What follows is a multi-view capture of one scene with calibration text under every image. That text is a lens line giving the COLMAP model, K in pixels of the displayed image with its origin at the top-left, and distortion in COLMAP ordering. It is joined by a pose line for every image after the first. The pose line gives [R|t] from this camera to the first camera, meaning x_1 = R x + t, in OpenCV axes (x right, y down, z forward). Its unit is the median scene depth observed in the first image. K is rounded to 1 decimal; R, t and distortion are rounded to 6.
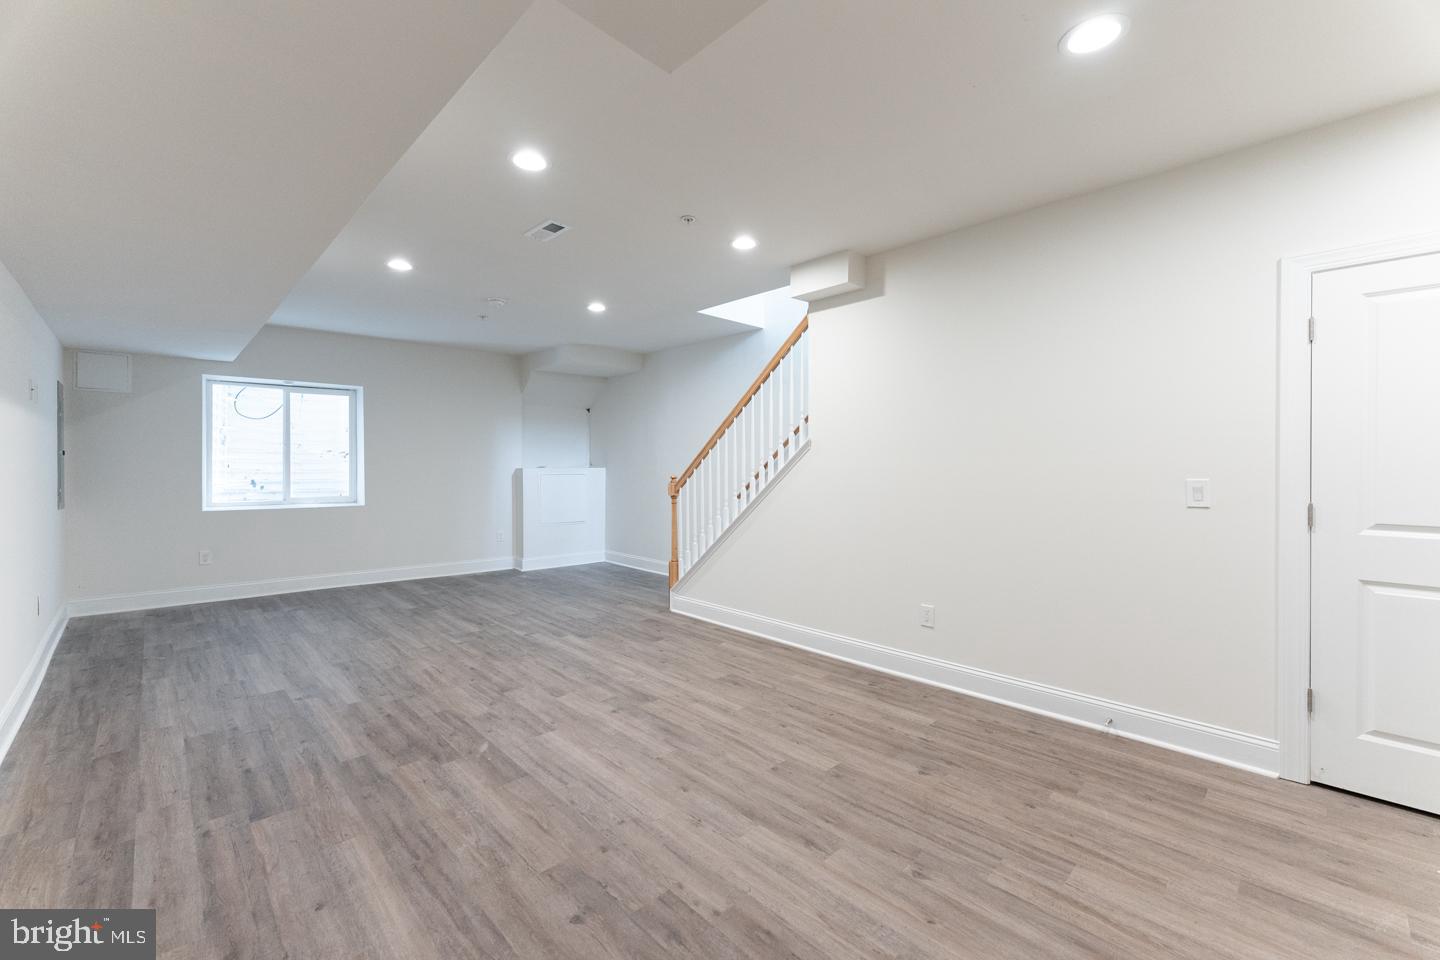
lens RADIAL K [[582.5, 0, 709.2], [0, 582.5, 464.7], [0, 0, 1]] dist [0.002310, -0.000214]
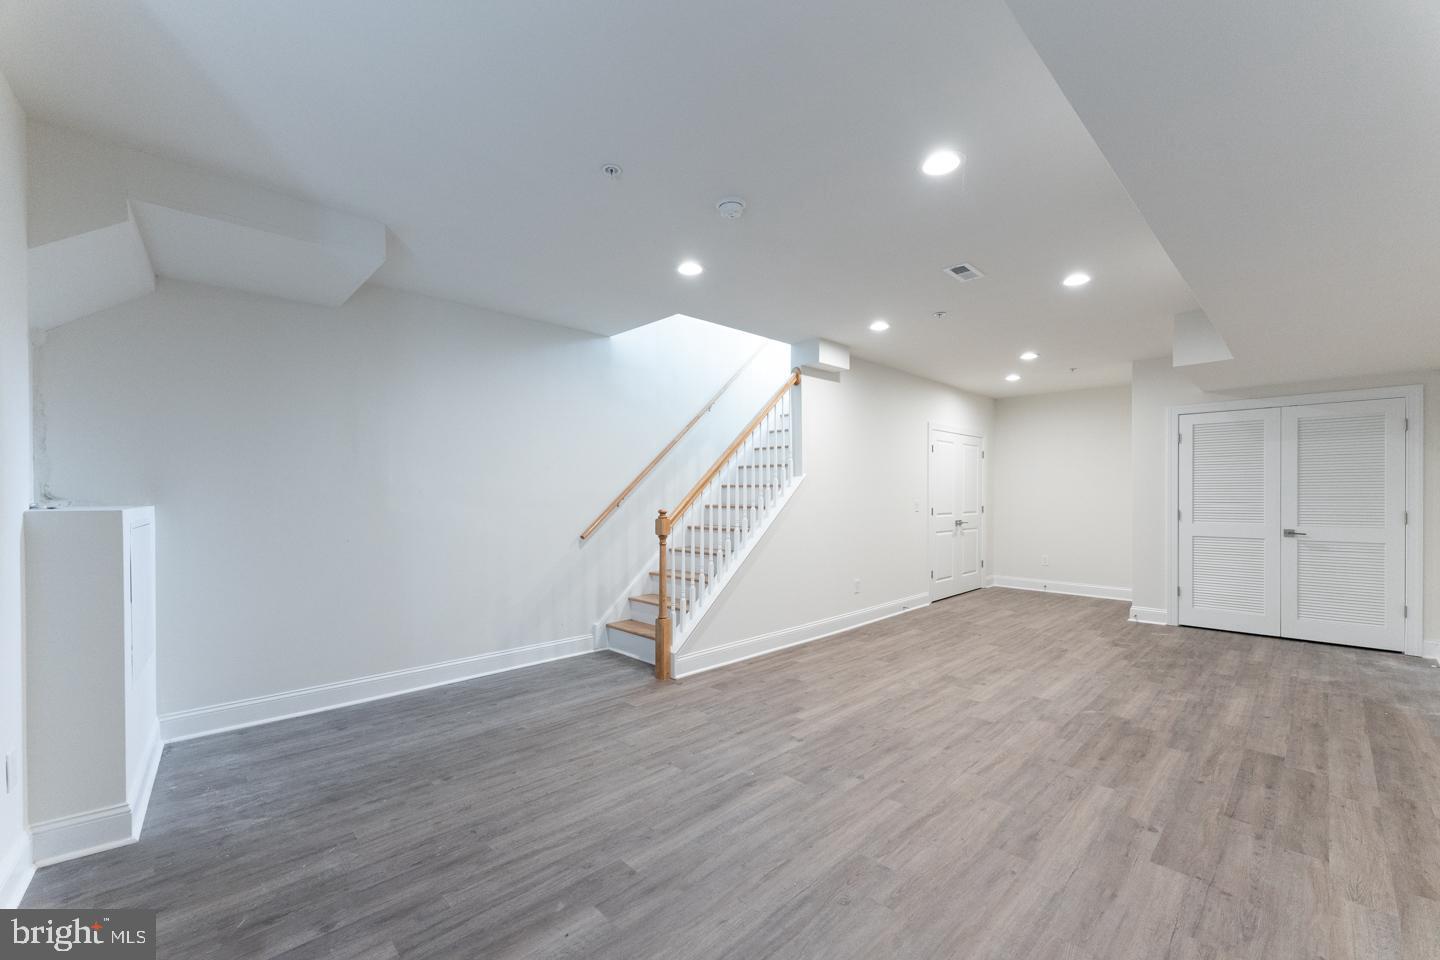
lens RADIAL K [[589.8, 0, 722.3], [0, 589.8, 495.7], [0, 0, 1]] dist [0.001418, 0.000235]
pose [[-0.011803, -0.002187, 0.999928, -1.466938], [0.002086, 0.999995, 0.002211, -0.001861], [-0.999928, 0.002112, -0.011799, 1.589790]]
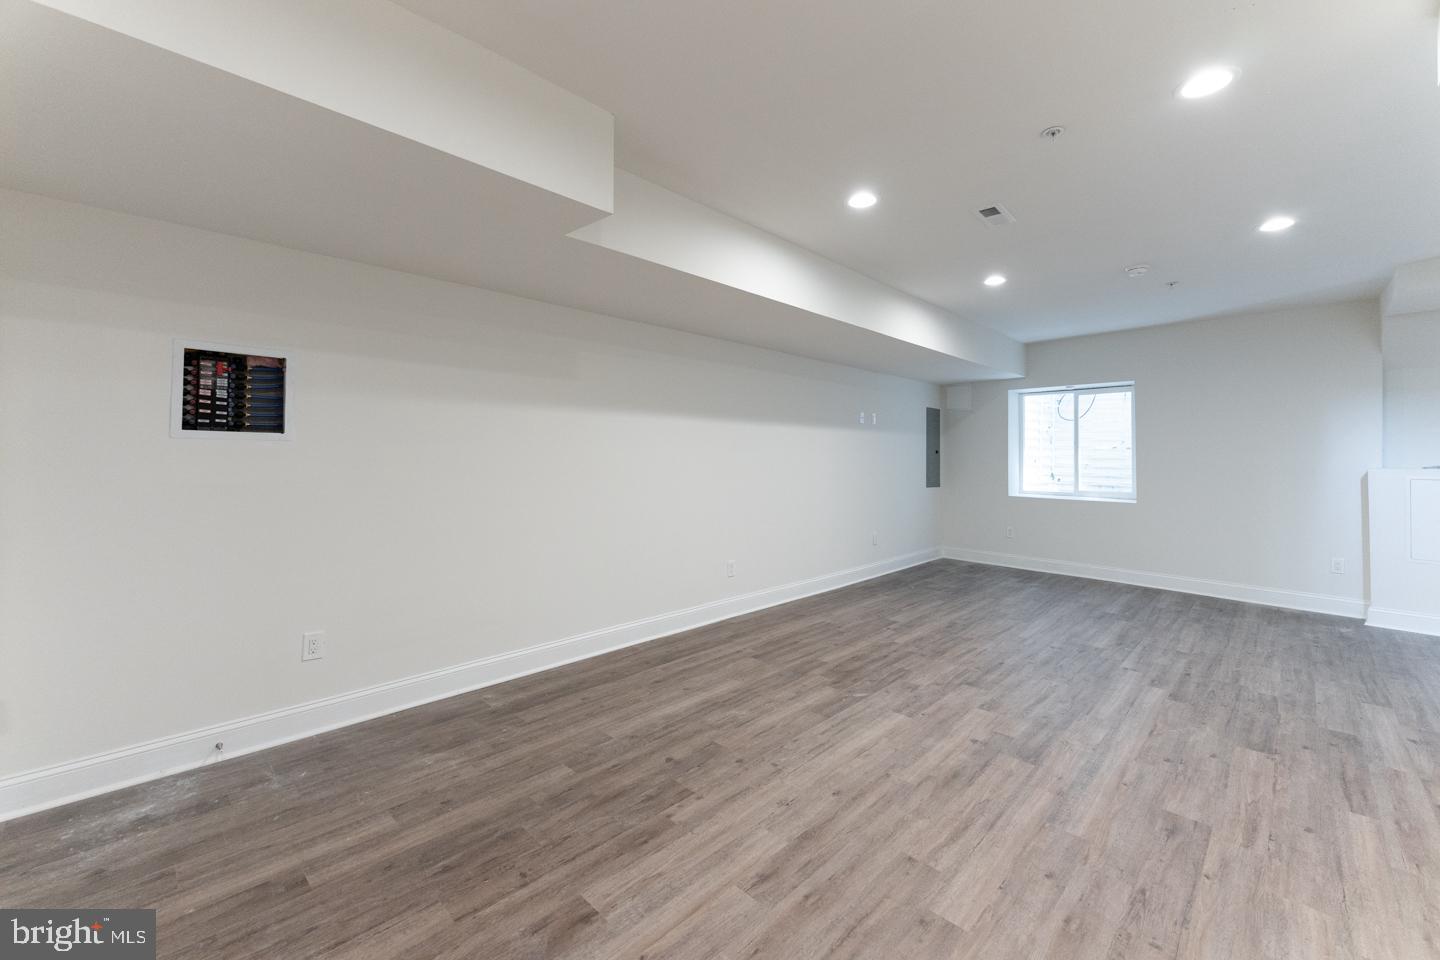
lens RADIAL K [[587.1, 0, 735.3], [0, 587.1, 445.3], [0, 0, 1]] dist [0.000605, 0.000182]
pose [[0.049367, -0.019085, -0.998598, 0.712392], [-0.006933, 0.999787, -0.019450, -0.004495], [0.998757, 0.007883, 0.049224, 0.587532]]
